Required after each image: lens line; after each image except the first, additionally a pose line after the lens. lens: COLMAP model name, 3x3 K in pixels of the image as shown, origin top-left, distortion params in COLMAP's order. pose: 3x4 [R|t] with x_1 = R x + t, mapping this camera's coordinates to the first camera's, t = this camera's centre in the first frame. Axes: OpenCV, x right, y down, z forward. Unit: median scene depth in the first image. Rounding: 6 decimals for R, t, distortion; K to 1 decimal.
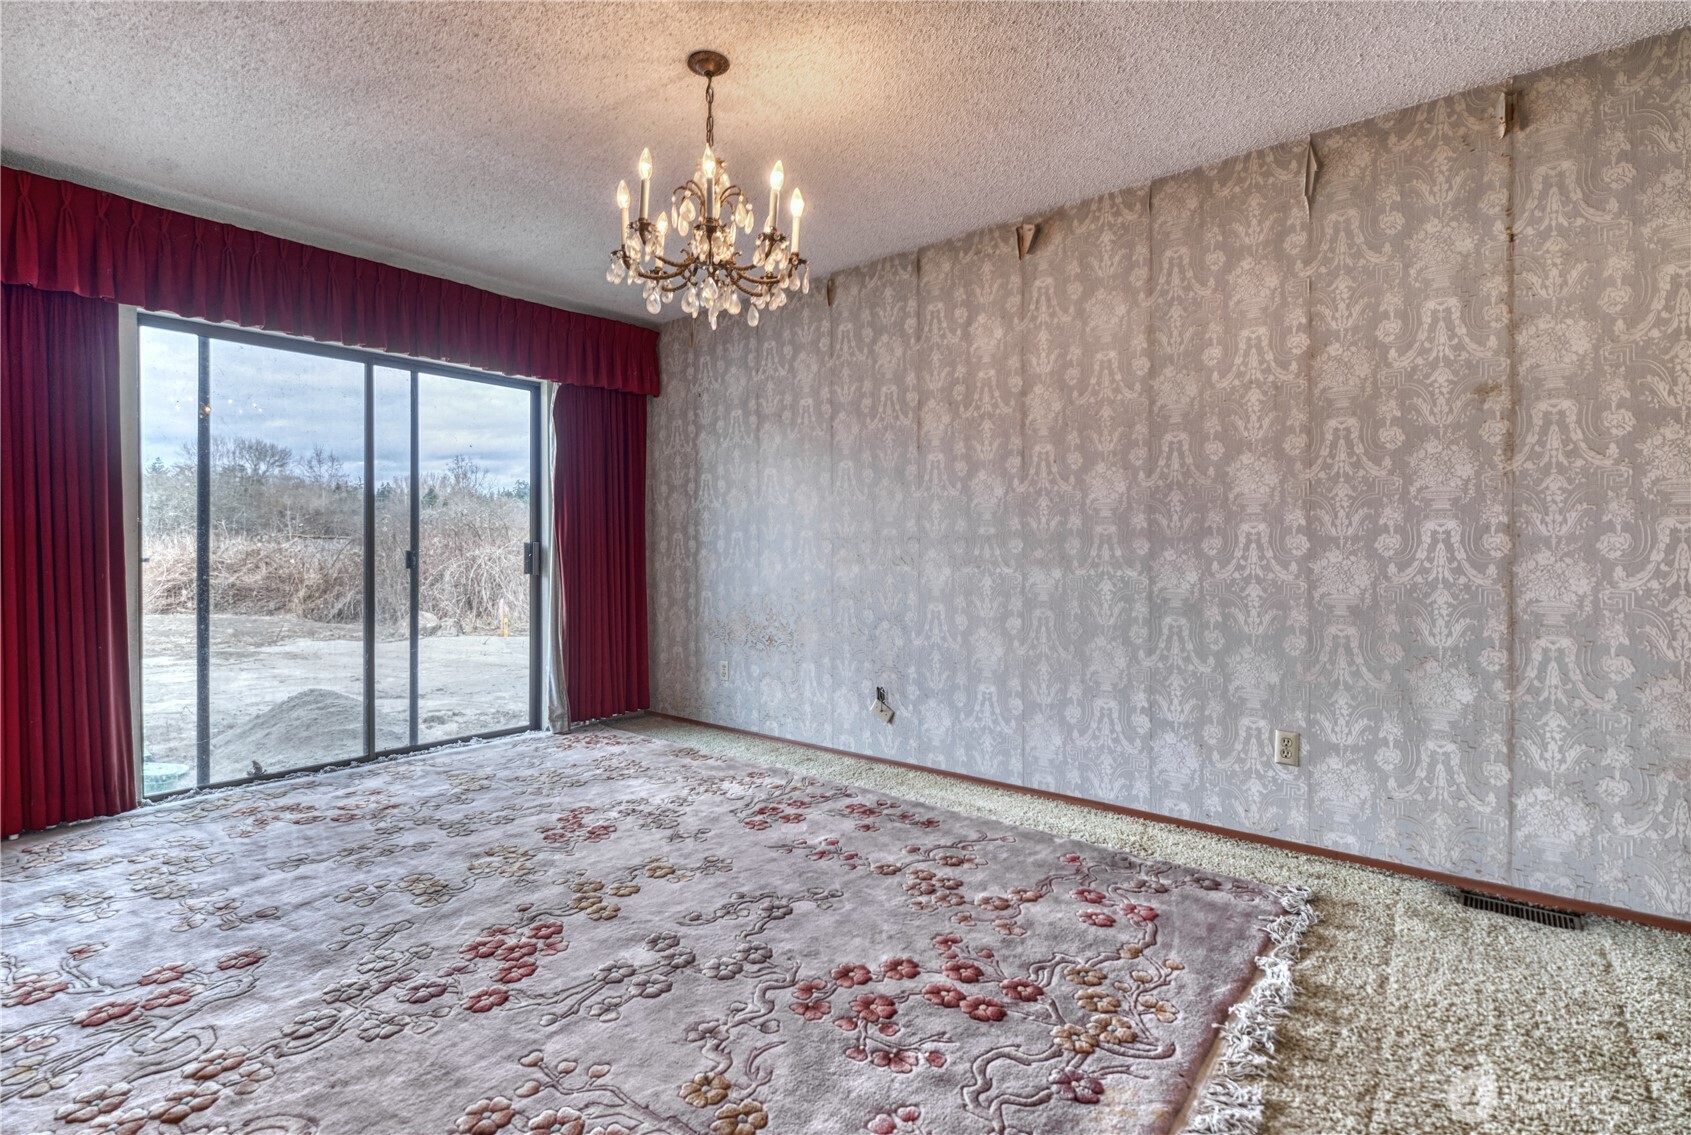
lens RADIAL K [[805.6, 0, 845.5], [0, 805.6, 567.5], [0, 0, 1]] dist [0.000007, 0.000082]
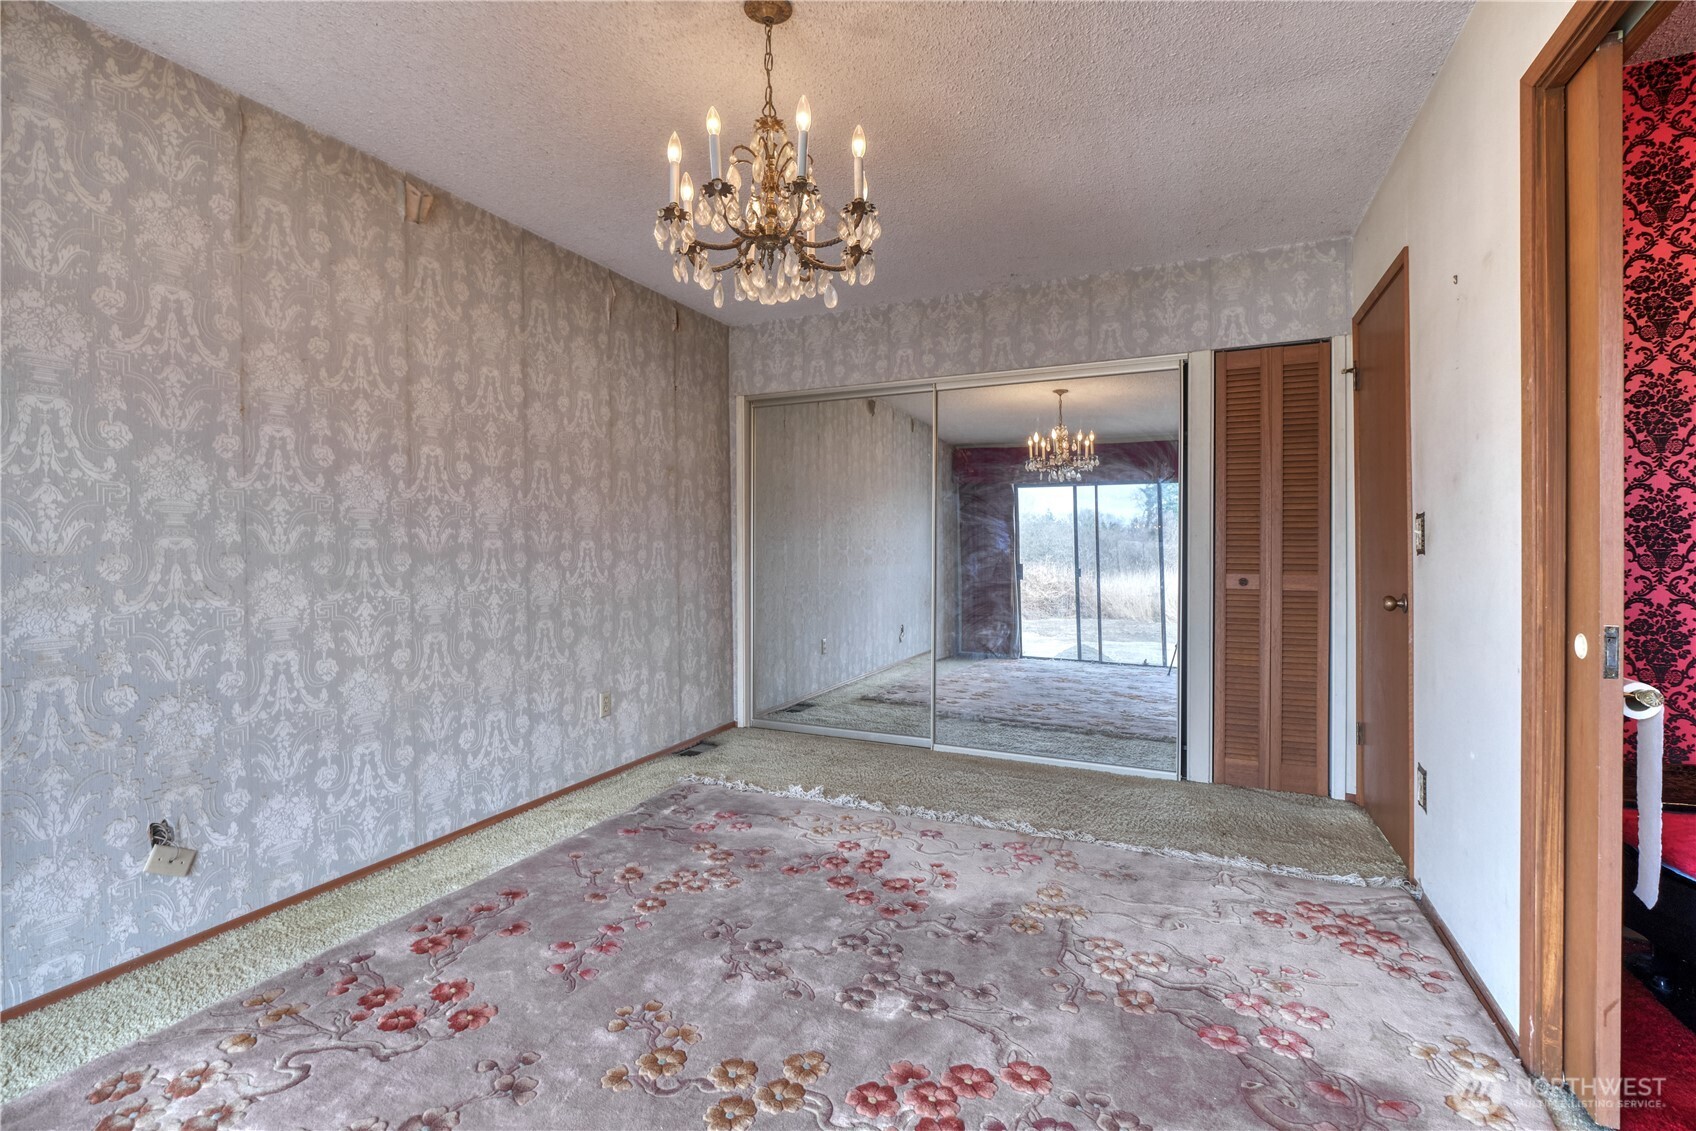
lens RADIAL K [[735.0, 0, 848.0], [0, 735.0, 565.5], [0, 0, 1]] dist [-0.000244, -0.000176]
pose [[-0.248949, -0.019480, 0.968321, -0.671923], [0.034394, 0.998989, 0.028940, -0.031125], [-0.967906, 0.040509, -0.248027, 0.787937]]
